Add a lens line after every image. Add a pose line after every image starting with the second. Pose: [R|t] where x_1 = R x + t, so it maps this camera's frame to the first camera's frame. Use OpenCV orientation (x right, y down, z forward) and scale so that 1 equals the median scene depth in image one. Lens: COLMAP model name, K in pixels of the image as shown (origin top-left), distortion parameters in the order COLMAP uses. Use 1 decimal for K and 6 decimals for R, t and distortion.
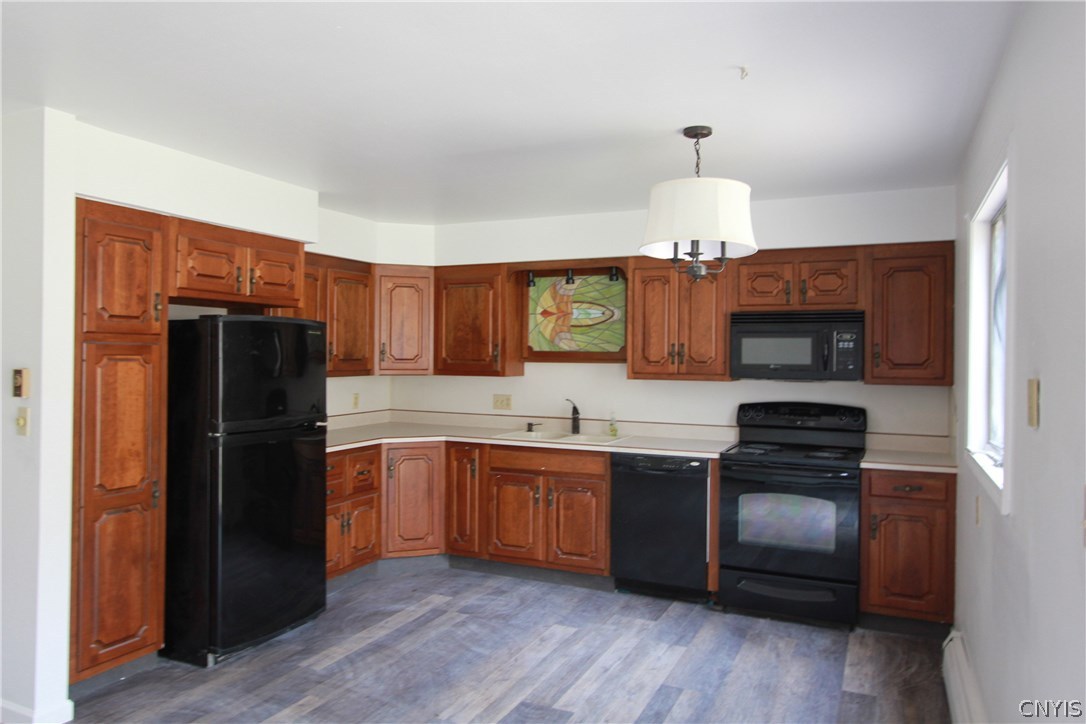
lens RADIAL K [[755.4, 0, 542.2], [0, 755.4, 361.6], [0, 0, 1]] dist [0.000915, 0.010879]
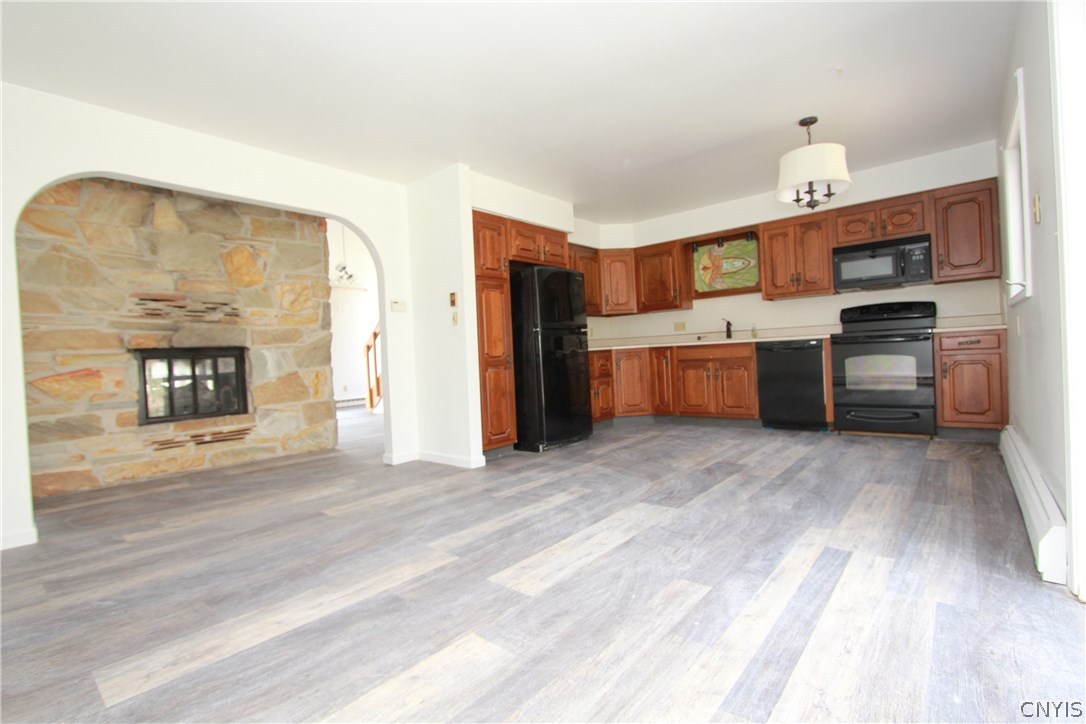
lens RADIAL K [[502.0, 0, 544.0], [0, 502.0, 362.1], [0, 0, 1]] dist [-0.014139, 0.002040]
pose [[0.963016, -0.054514, -0.263871, -0.068267], [0.058257, 0.998281, 0.006376, 0.134326], [0.263070, -0.021513, 0.964537, -0.166416]]
